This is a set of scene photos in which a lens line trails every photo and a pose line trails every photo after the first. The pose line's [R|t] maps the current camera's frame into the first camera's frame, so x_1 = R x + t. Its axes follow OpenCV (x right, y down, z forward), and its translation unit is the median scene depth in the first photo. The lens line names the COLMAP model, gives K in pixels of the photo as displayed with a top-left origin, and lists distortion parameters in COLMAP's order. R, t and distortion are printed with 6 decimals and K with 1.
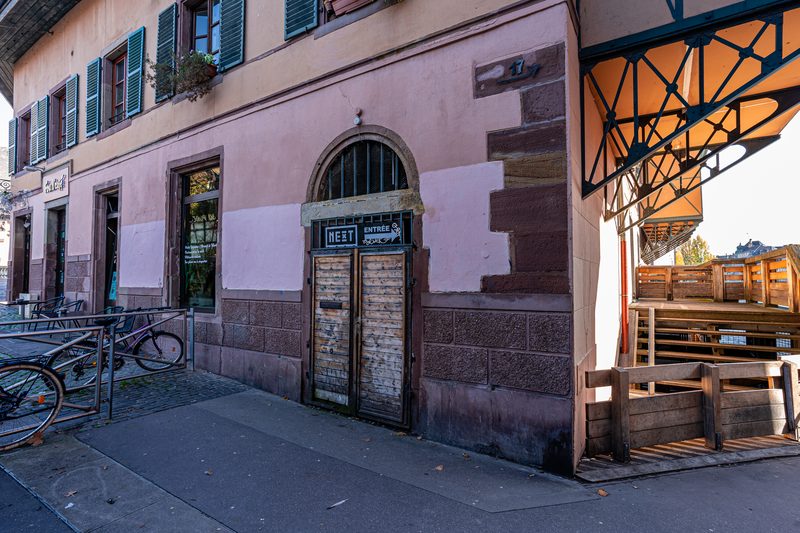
lens RADIAL K [[399.7, 0, 400.0], [0, 399.7, 266.5], [0, 0, 1]] dist [-0.041698, 0.033877]
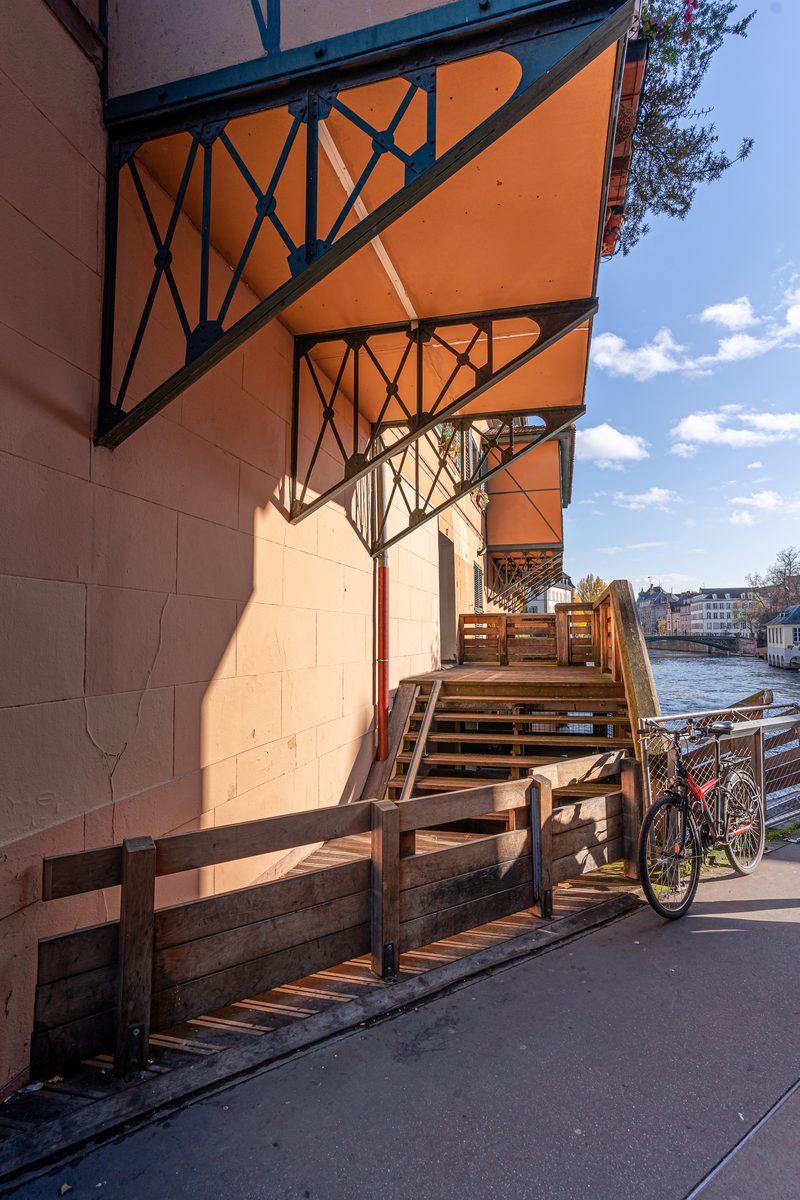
lens RADIAL K [[599.5, 0, 397.8], [0, 599.5, 610.2], [0, 0, 1]] dist [-0.041698, 0.033877]
pose [[0.948790, 0.010360, 0.315737, 0.560769], [-0.007798, 0.999926, -0.009378, 0.013030], [-0.315811, 0.006435, 0.948800, 0.283439]]
